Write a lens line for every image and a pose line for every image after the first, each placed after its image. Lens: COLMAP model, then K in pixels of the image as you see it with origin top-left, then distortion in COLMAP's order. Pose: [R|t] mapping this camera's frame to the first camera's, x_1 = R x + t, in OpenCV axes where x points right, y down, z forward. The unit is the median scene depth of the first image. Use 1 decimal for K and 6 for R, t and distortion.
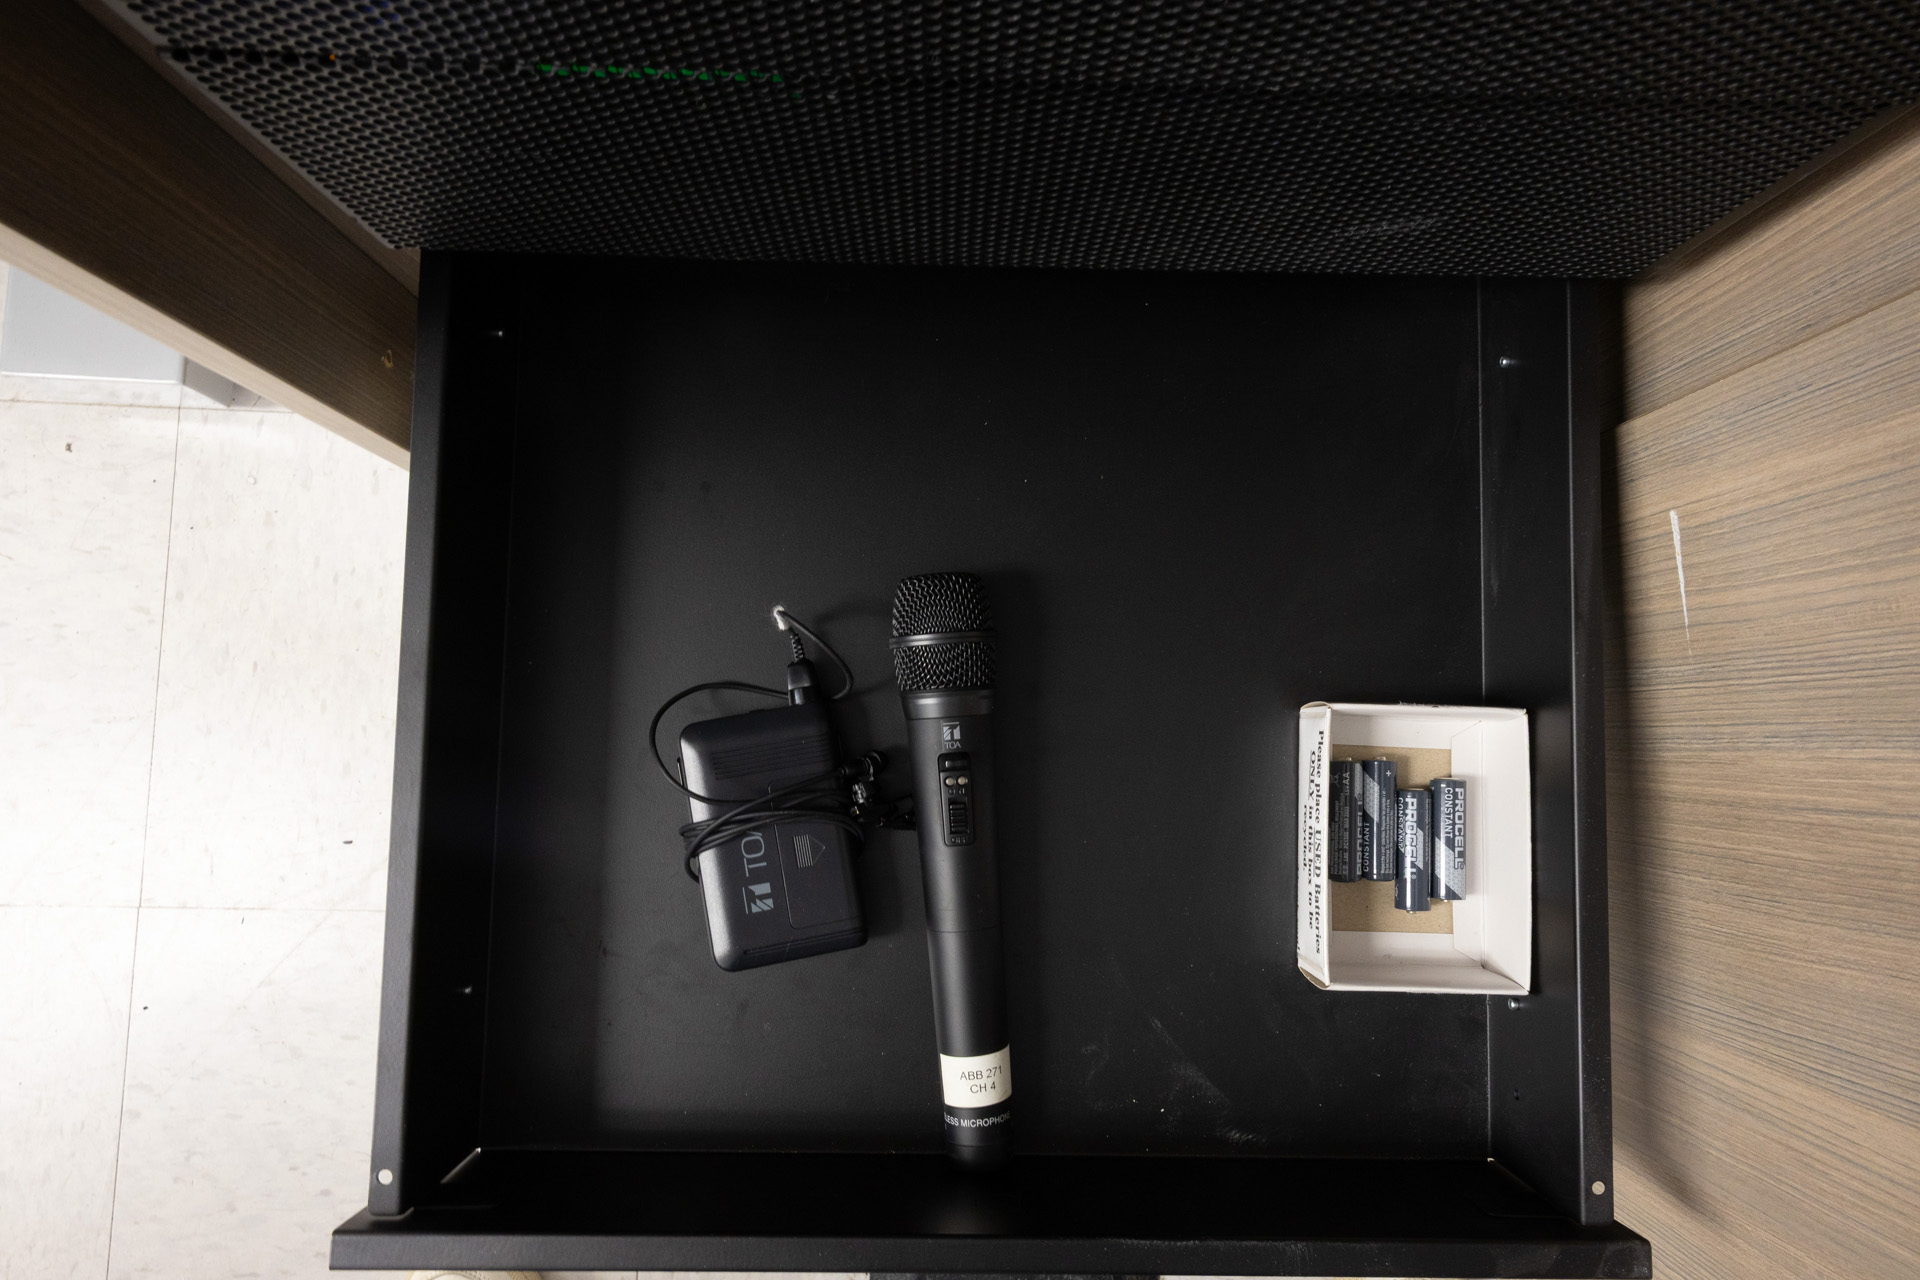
lens RADIAL K [[1302.9, 0, 970.9], [0, 1302.9, 675.1], [0, 0, 1]] dist [-0.000333, 0.000427]
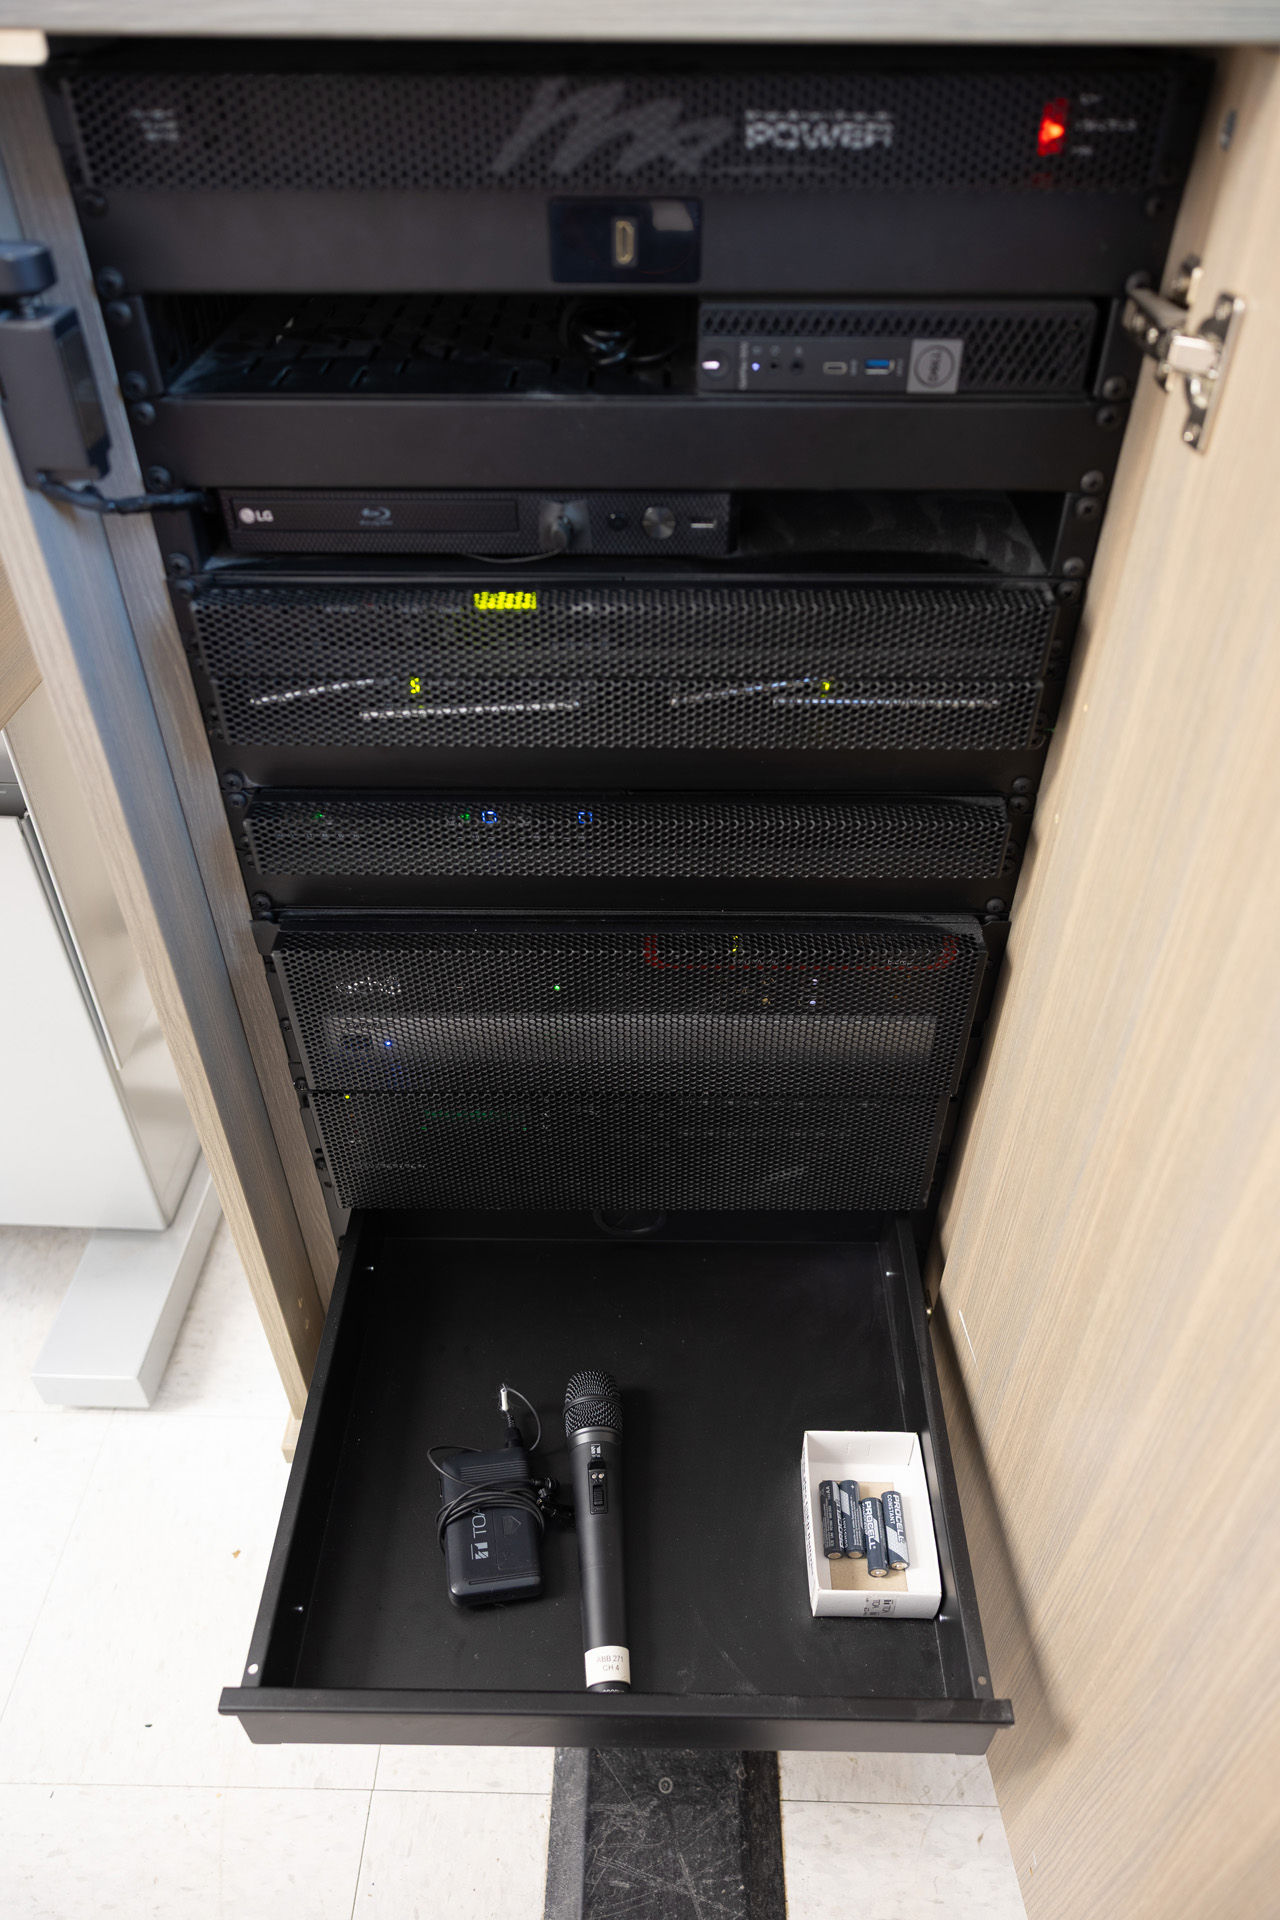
lens RADIAL K [[1302.9, 0, 640.0], [0, 1302.9, 960.0], [0, 0, 1]] dist [-0.000333, 0.000427]
pose [[0.999472, -0.026402, -0.018945, 0.094898], [0.005763, 0.717767, -0.696259, 0.781025], [0.031980, 0.695782, 0.717540, -0.725067]]
